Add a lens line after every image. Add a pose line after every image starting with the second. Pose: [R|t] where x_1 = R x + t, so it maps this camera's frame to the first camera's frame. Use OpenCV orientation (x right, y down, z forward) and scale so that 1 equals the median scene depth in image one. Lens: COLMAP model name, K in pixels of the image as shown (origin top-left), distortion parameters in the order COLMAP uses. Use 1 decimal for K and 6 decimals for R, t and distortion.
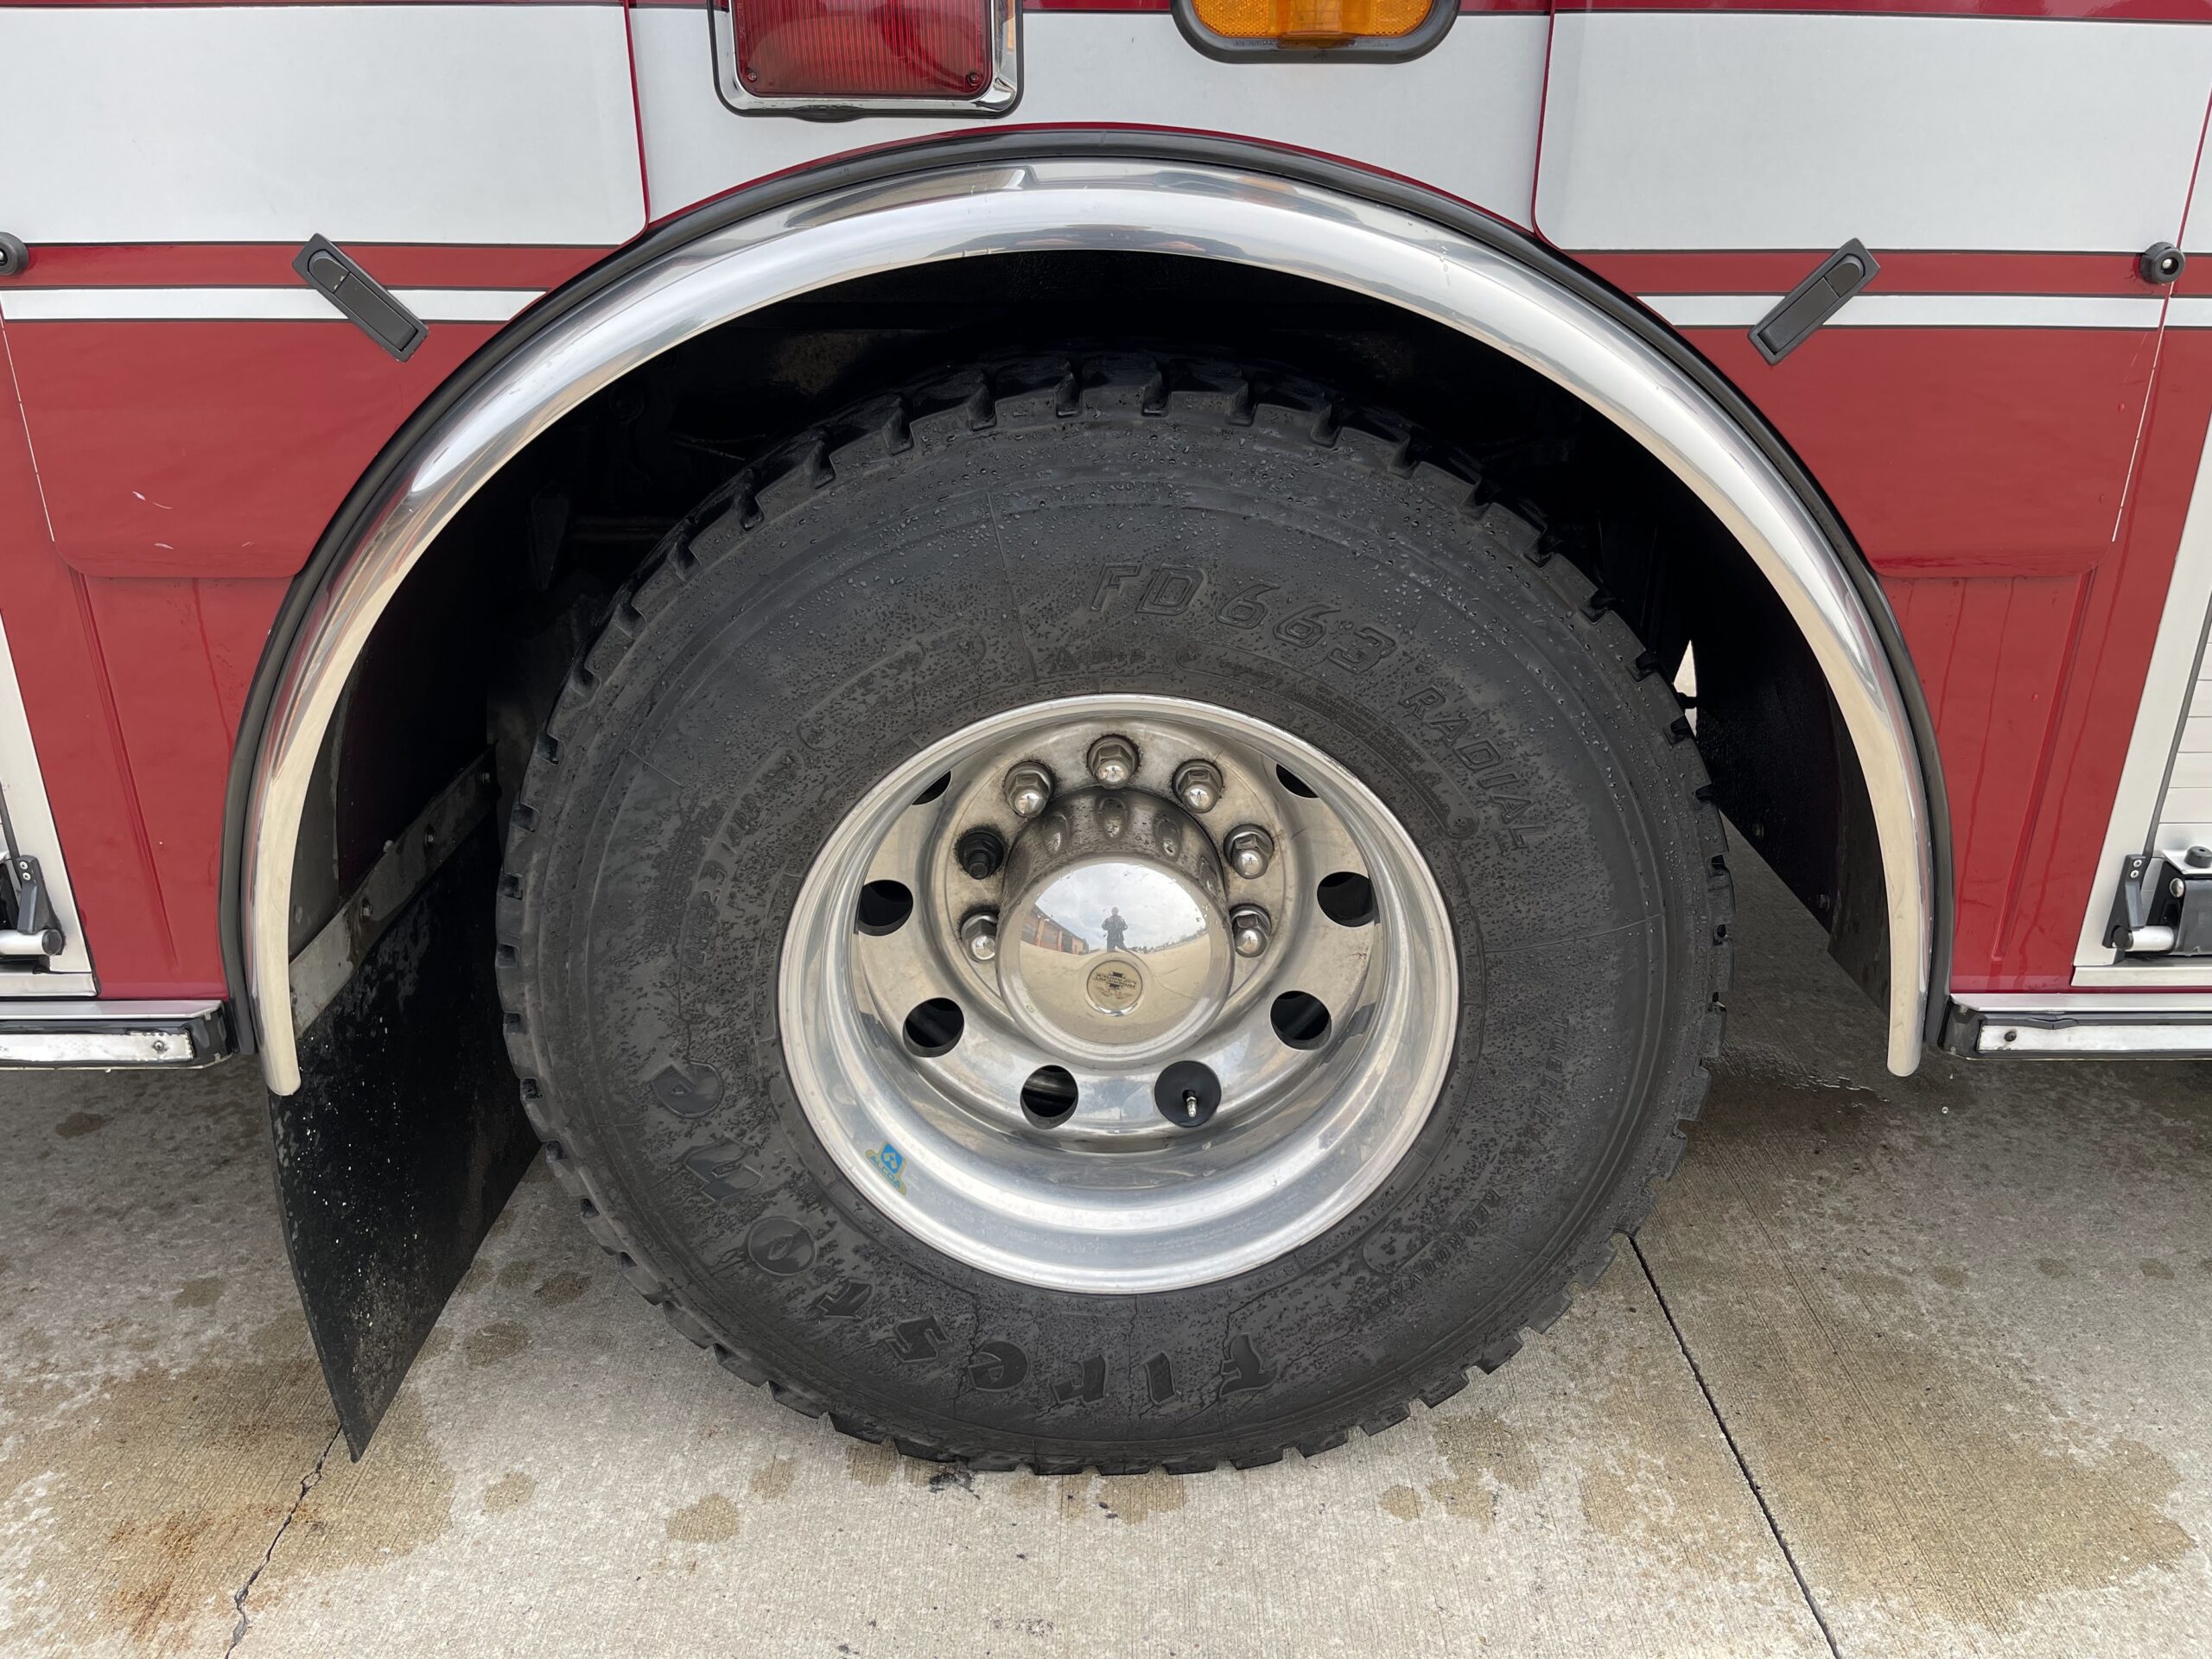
lens RADIAL K [[1737.2, 0, 1099.6], [0, 1737.2, 829.3], [0, 0, 1]] dist [0.063237, -0.091011]
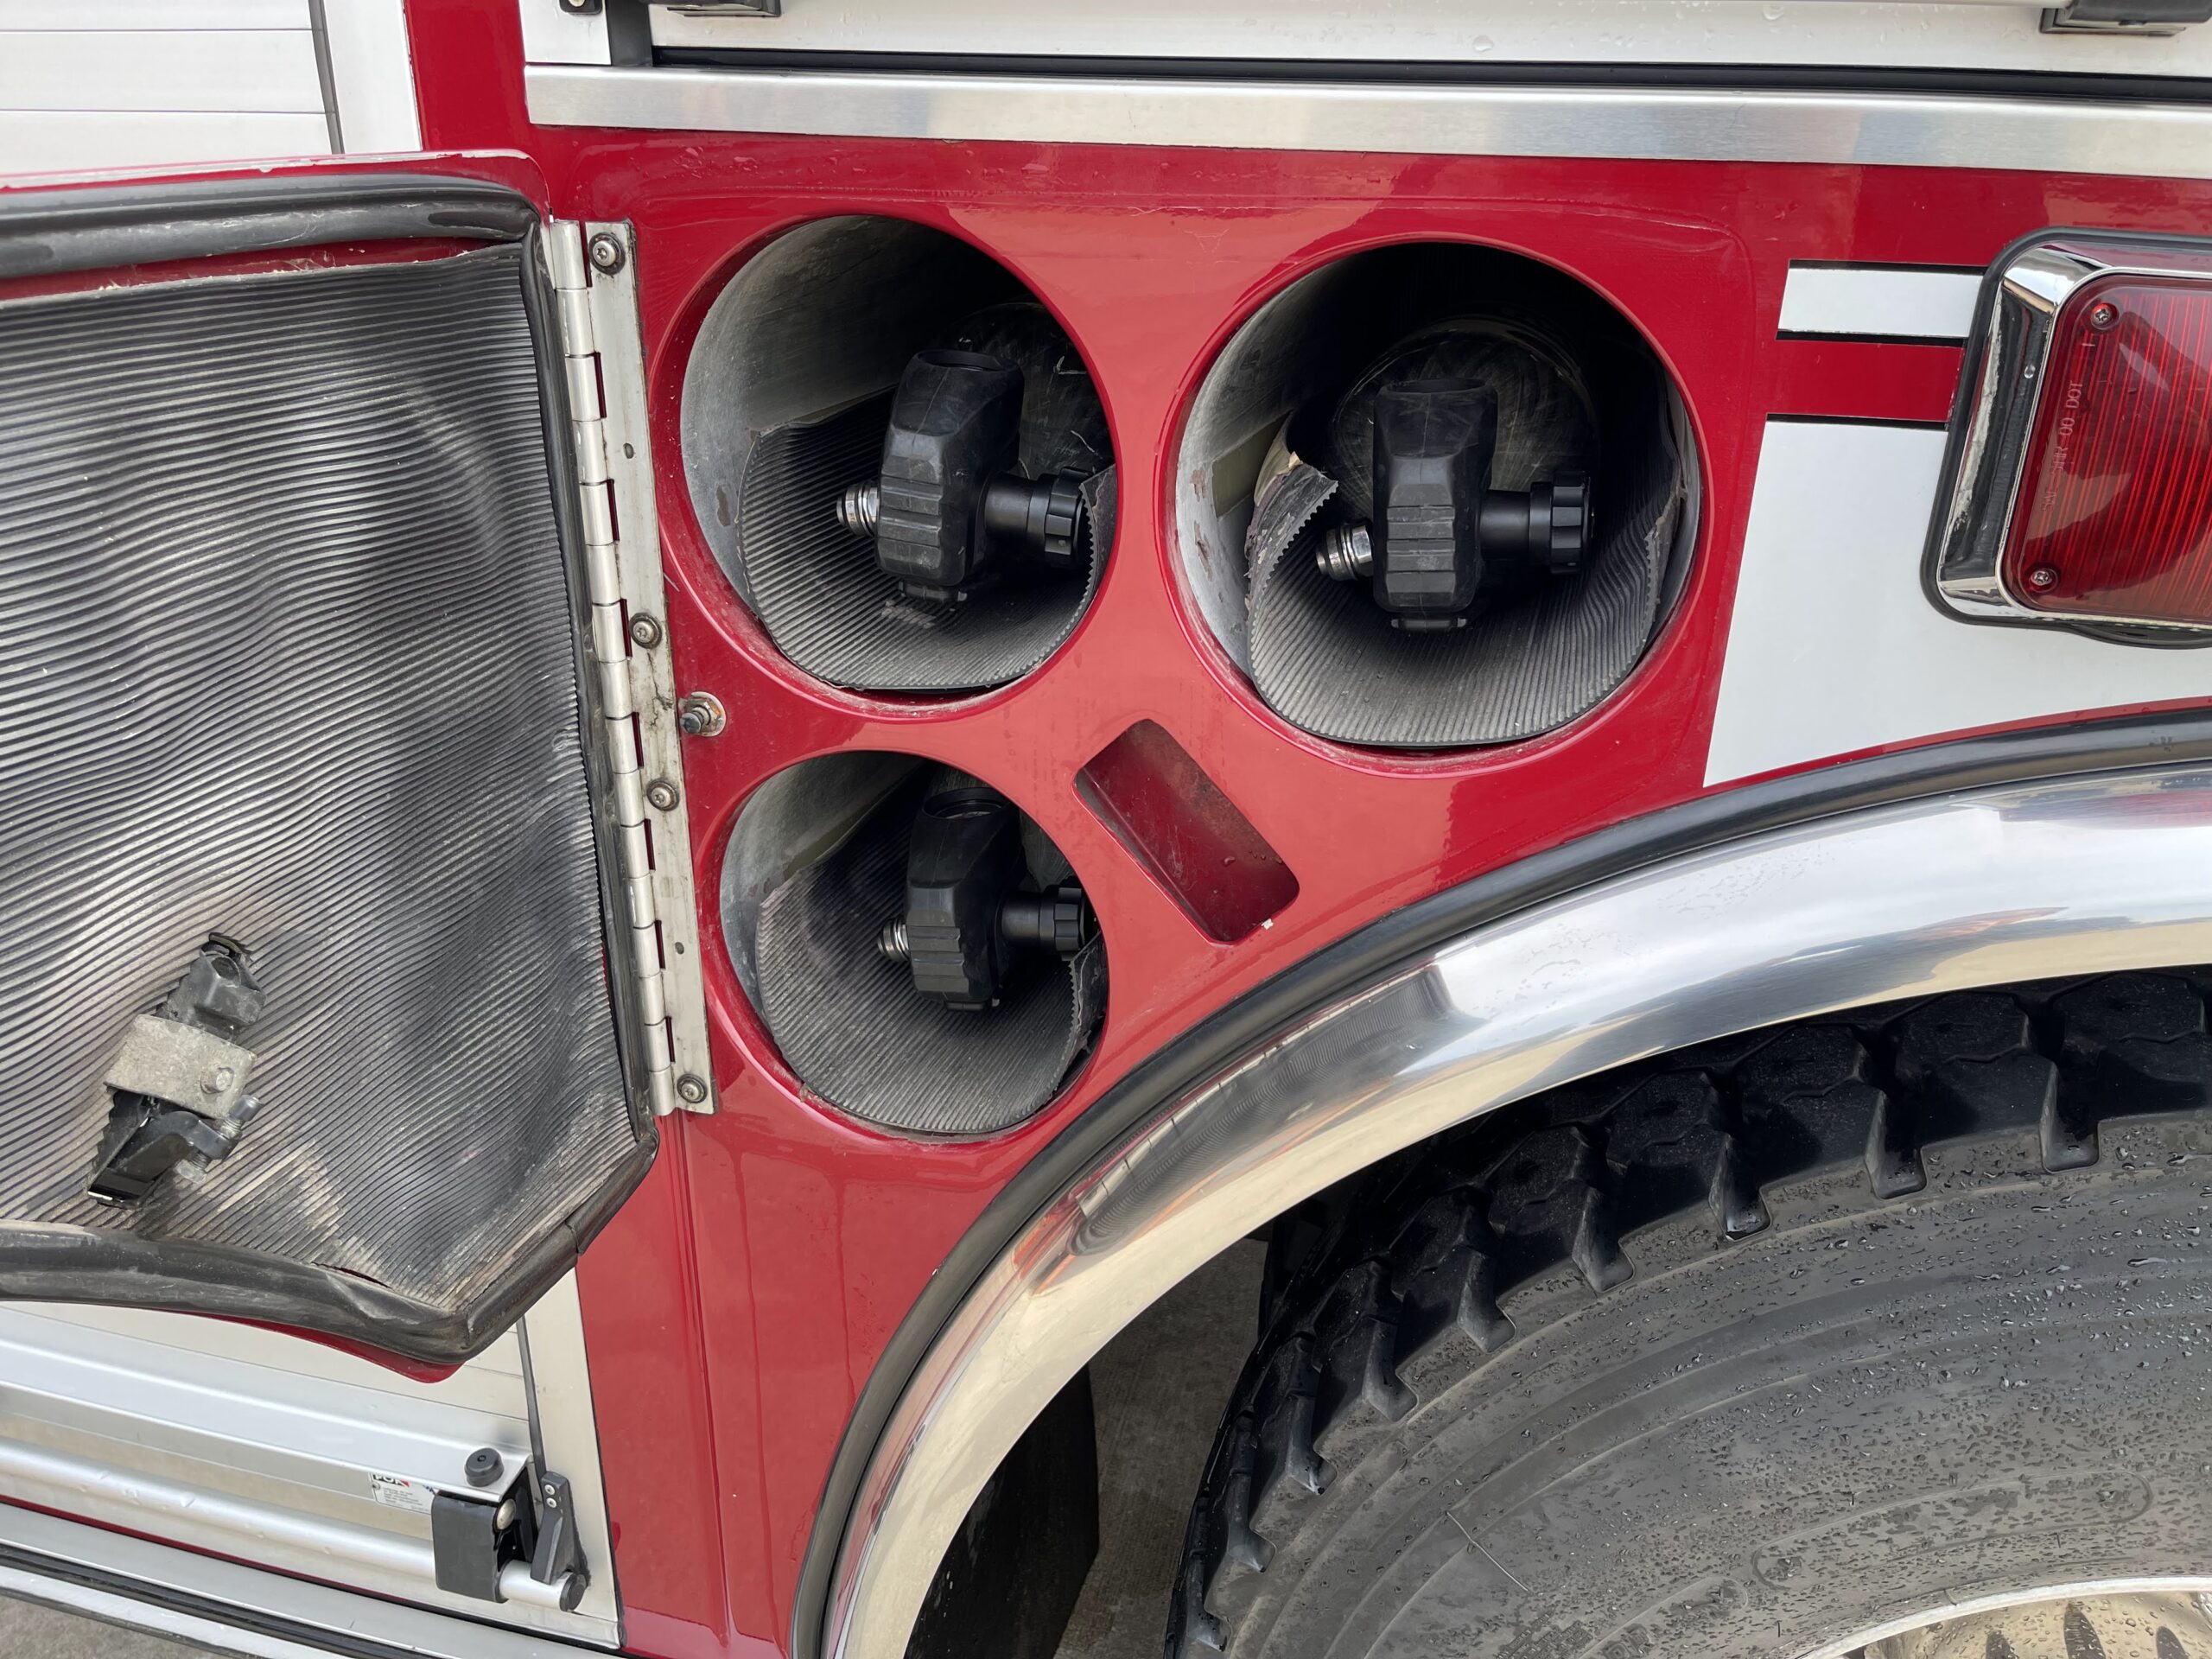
lens RADIAL K [[1737.2, 0, 1105.6], [0, 1737.2, 845.5], [0, 0, 1]] dist [0.063237, -0.091011]
pose [[0.962142, 0.121849, -0.243793, -0.268525], [-0.123513, 0.992306, 0.008509, -0.270903], [0.242954, 0.021925, 0.969790, 0.381677]]
